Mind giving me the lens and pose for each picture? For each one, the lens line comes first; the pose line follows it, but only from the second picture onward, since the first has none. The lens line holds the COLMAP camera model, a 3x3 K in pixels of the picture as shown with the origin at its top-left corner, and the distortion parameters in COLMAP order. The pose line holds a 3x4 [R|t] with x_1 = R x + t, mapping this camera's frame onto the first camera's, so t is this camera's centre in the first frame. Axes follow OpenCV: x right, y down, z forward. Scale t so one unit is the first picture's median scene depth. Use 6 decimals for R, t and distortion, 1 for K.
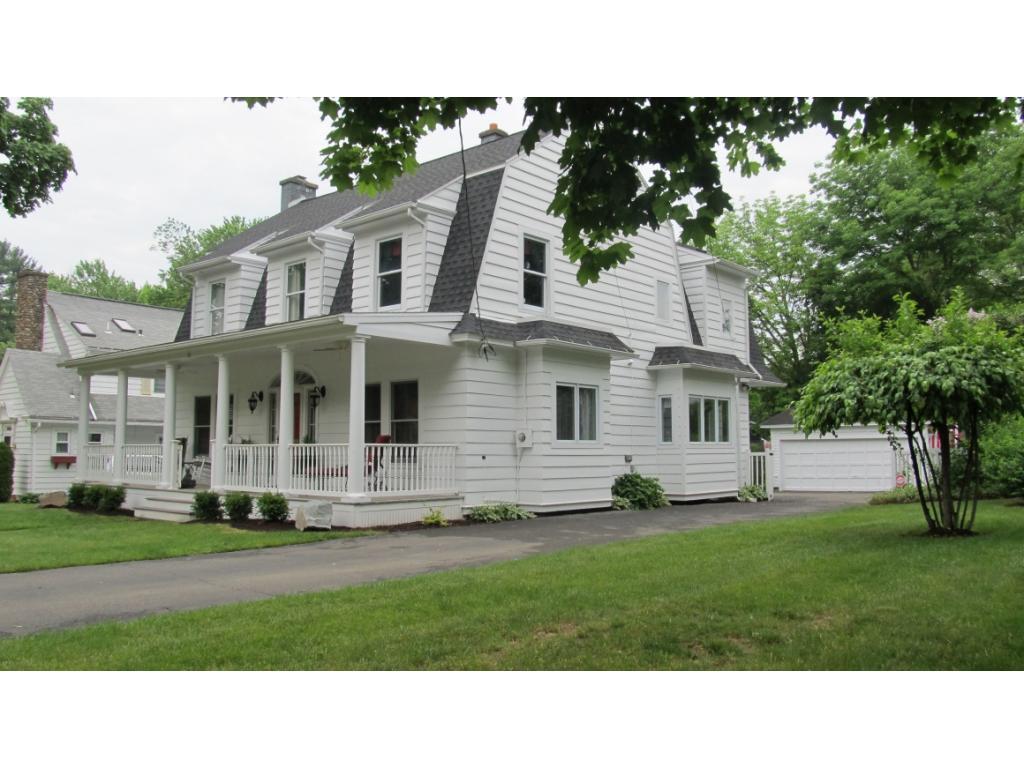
lens RADIAL K [[846.6, 0, 511.8], [0, 846.6, 384.8], [0, 0, 1]] dist [-0.007341, 0.009816]
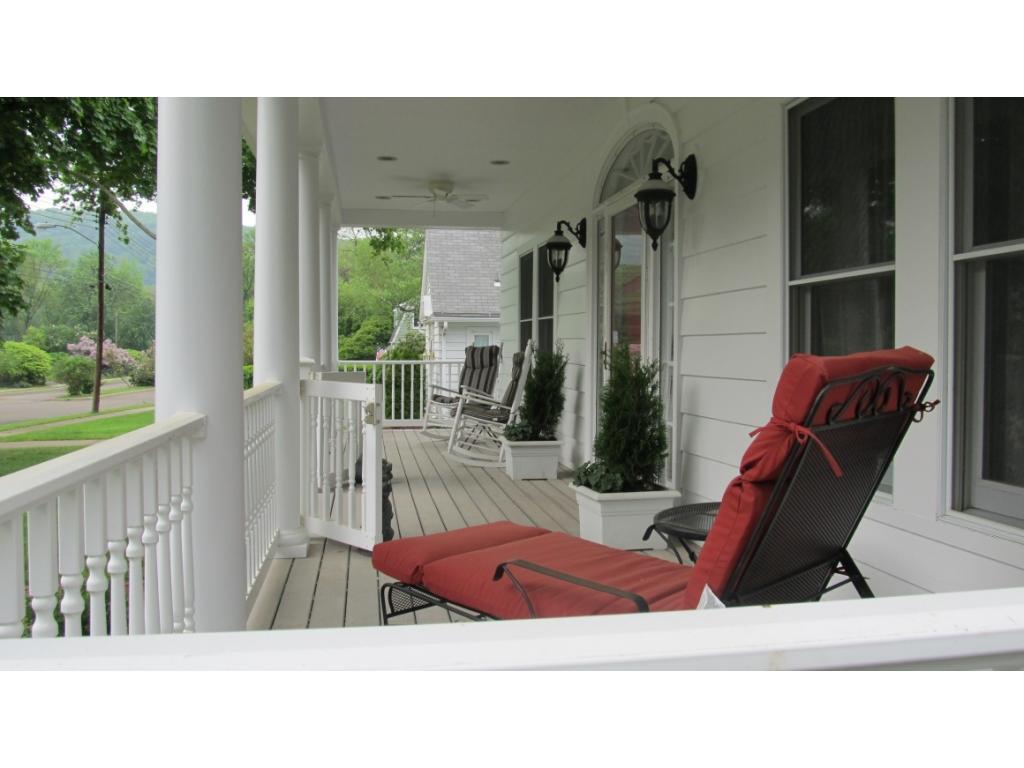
lens RADIAL K [[846.6, 0, 512.5], [0, 846.6, 382.0], [0, 0, 1]] dist [-0.007341, 0.009816]
pose [[0.775901, 0.025242, -0.630349, -0.061366], [0.047423, 0.994038, 0.098180, 0.027671], [0.629069, -0.106071, 0.770079, 0.478263]]
